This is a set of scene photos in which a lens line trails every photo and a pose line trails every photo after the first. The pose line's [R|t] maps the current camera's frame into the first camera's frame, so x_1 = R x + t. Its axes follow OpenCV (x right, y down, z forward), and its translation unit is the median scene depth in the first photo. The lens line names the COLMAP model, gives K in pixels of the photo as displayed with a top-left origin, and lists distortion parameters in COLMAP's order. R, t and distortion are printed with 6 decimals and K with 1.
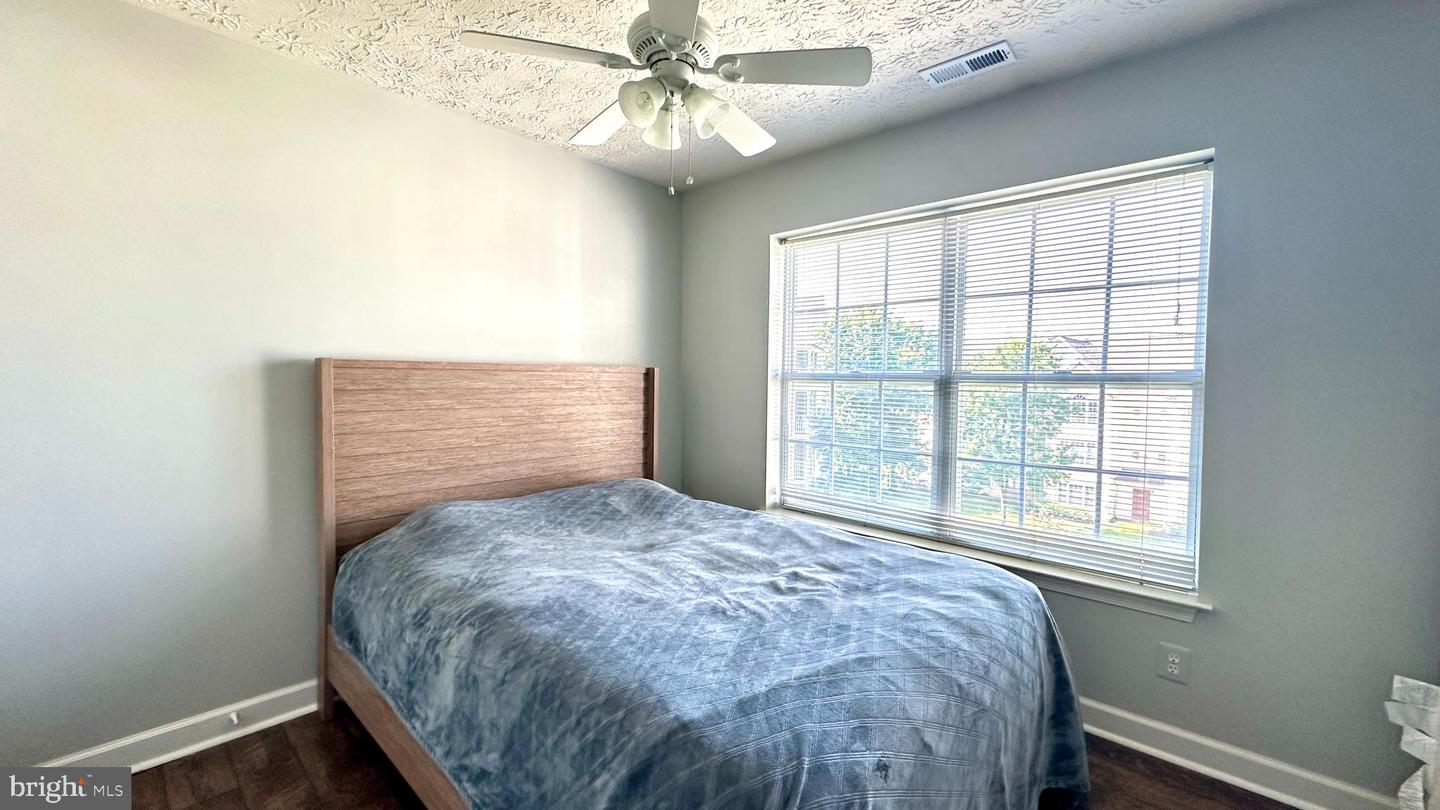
lens RADIAL K [[574.5, 0, 710.1], [0, 574.5, 397.6], [0, 0, 1]] dist [-0.002645, 0.000921]
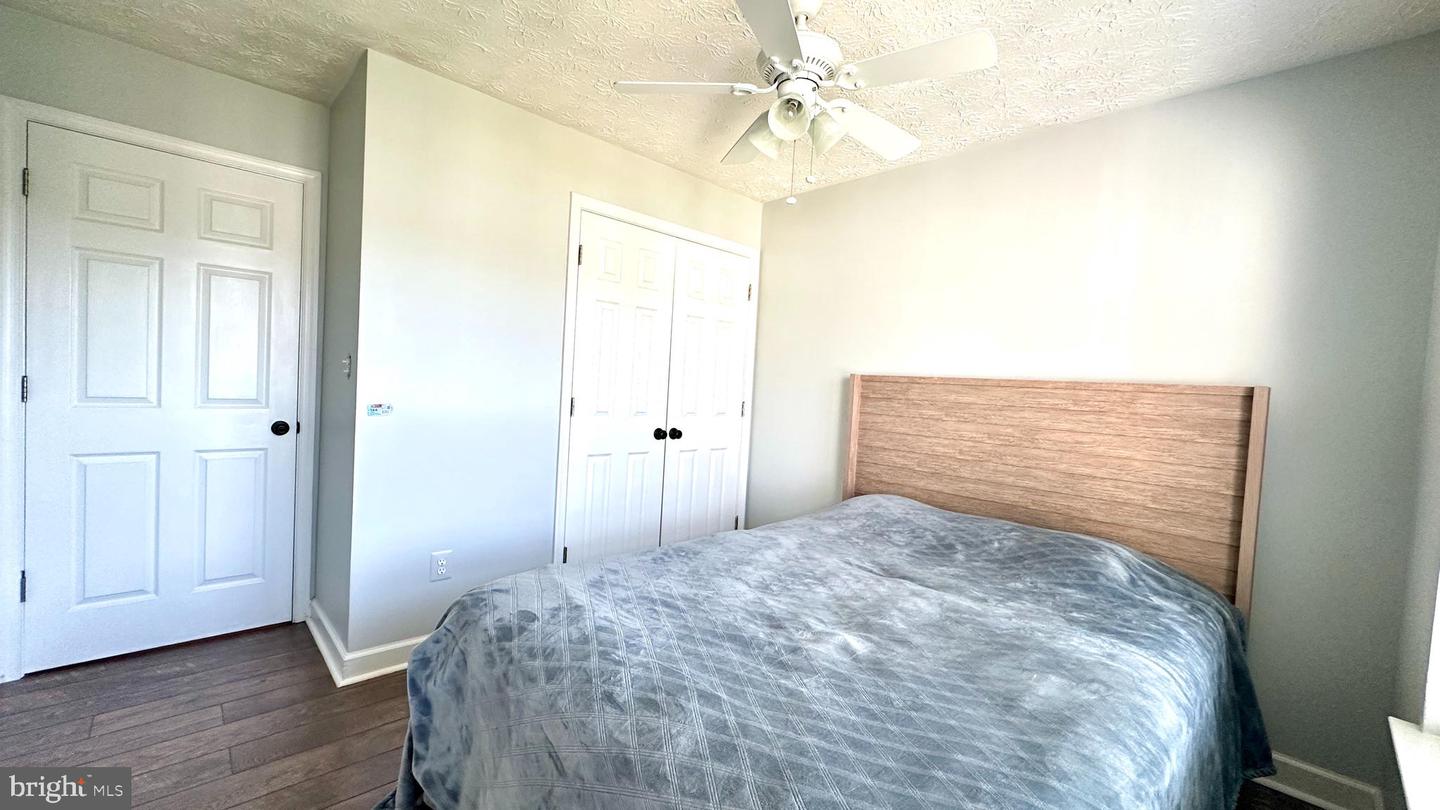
lens RADIAL K [[574.5, 0, 709.1], [0, 574.5, 404.8], [0, 0, 1]] dist [-0.002645, 0.000921]
pose [[-0.058164, 0.034334, -0.997716, 0.668179], [-0.079648, 0.996063, 0.038920, -0.016493], [0.995125, 0.081729, -0.055201, 0.609131]]
